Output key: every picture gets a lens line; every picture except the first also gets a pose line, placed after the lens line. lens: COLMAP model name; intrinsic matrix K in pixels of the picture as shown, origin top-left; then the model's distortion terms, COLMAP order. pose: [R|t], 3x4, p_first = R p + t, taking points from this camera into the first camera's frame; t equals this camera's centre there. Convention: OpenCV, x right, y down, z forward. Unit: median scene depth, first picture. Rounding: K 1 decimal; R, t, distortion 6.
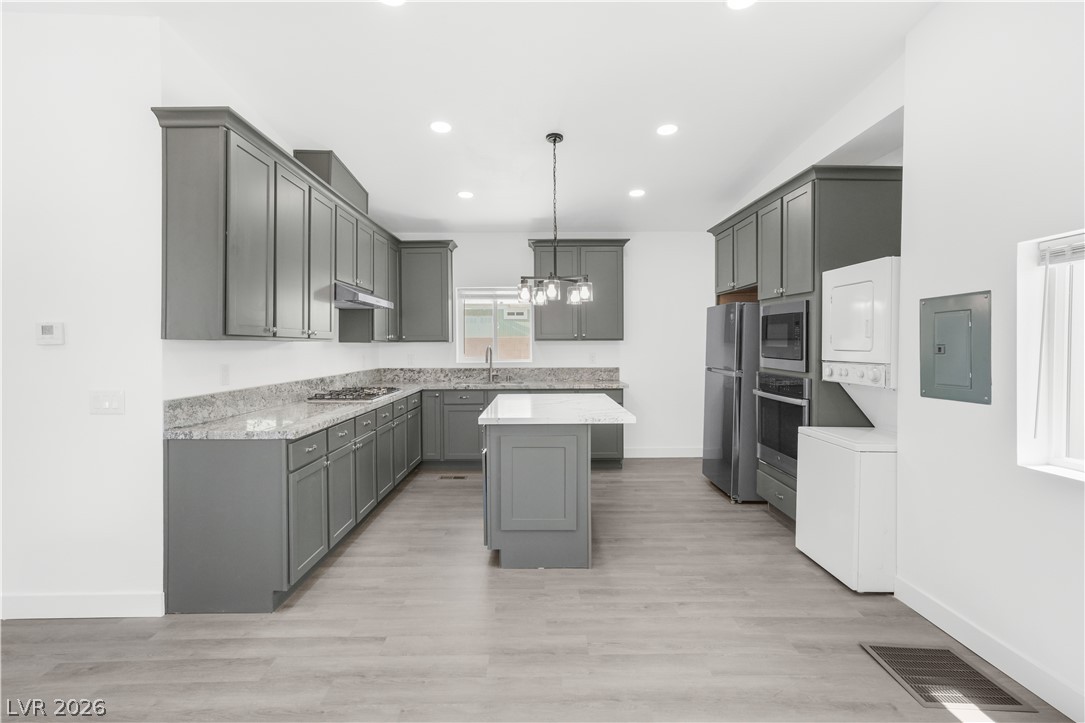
lens RADIAL K [[525.3, 0, 544.8], [0, 525.3, 350.1], [0, 0, 1]] dist [-0.042081, 0.033226]
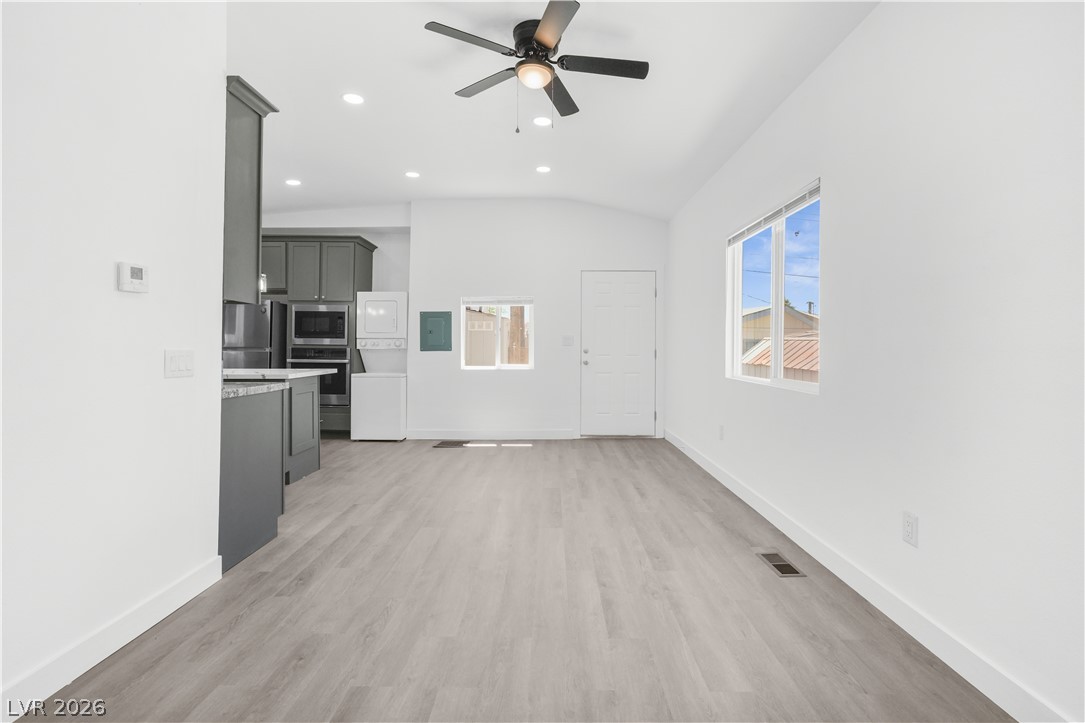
lens RADIAL K [[508.7, 0, 540.3], [0, 508.7, 345.4], [0, 0, 1]] dist [-0.033351, 0.023539]
pose [[0.027959, 0.004489, 0.999599, -1.233825], [0.008983, 0.999948, -0.004742, 0.057670], [-0.999569, 0.009112, 0.027918, 0.264013]]
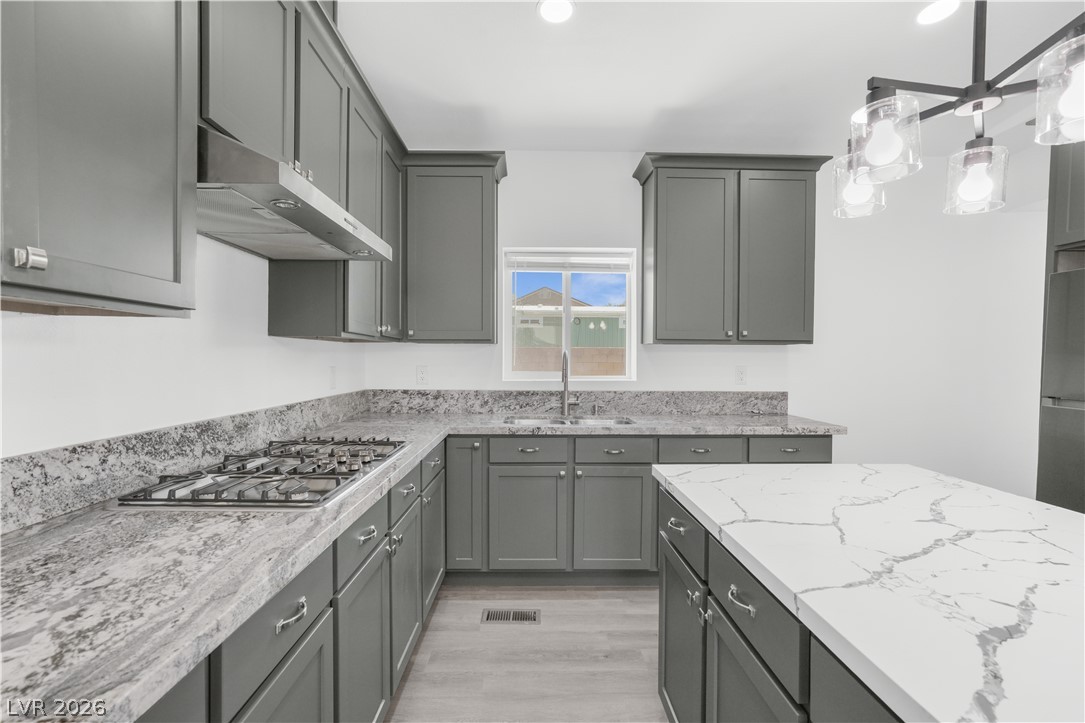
lens RADIAL K [[508.0, 0, 541.7], [0, 508.0, 366.4], [0, 0, 1]] dist [-0.033567, 0.023568]
pose [[0.999903, 0.010003, 0.009669, -0.228170], [-0.010048, 0.999939, 0.004656, 0.009599], [-0.009622, -0.004753, 0.999942, 0.783609]]
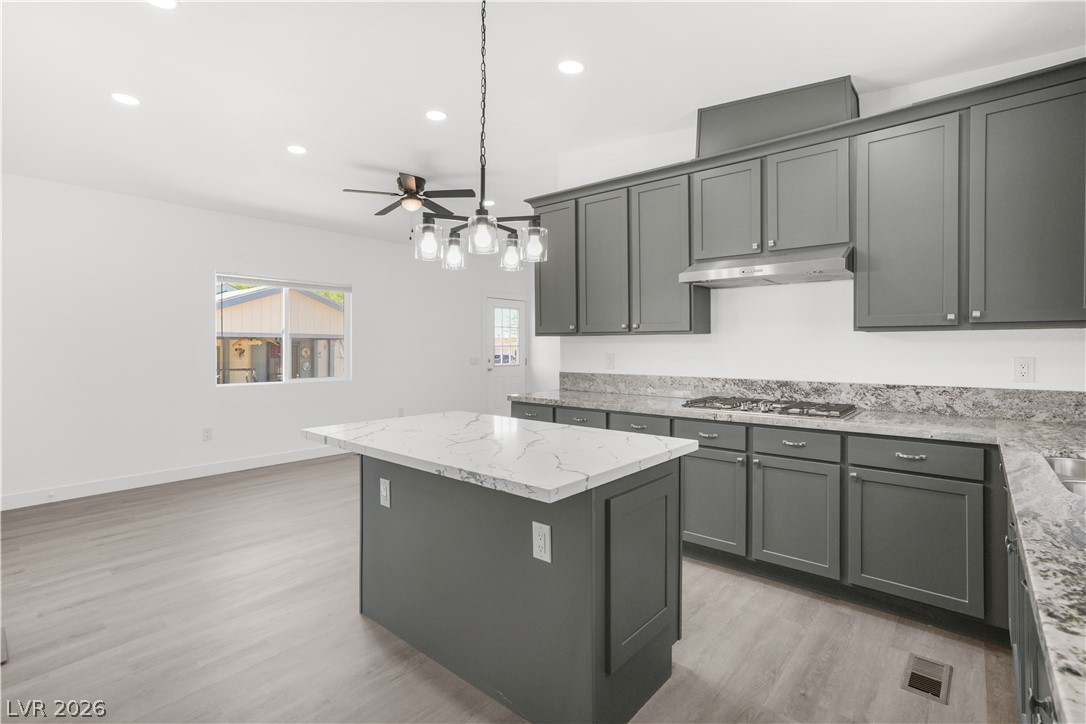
lens RADIAL K [[515.1, 0, 542.1], [0, 515.1, 345.5], [0, 0, 1]] dist [-0.034337, 0.025069]
pose [[-0.662572, 0.003116, -0.748992, 0.435734], [-0.004484, 0.999957, 0.008127, -0.002740], [0.748985, 0.008743, -0.662530, 1.532905]]
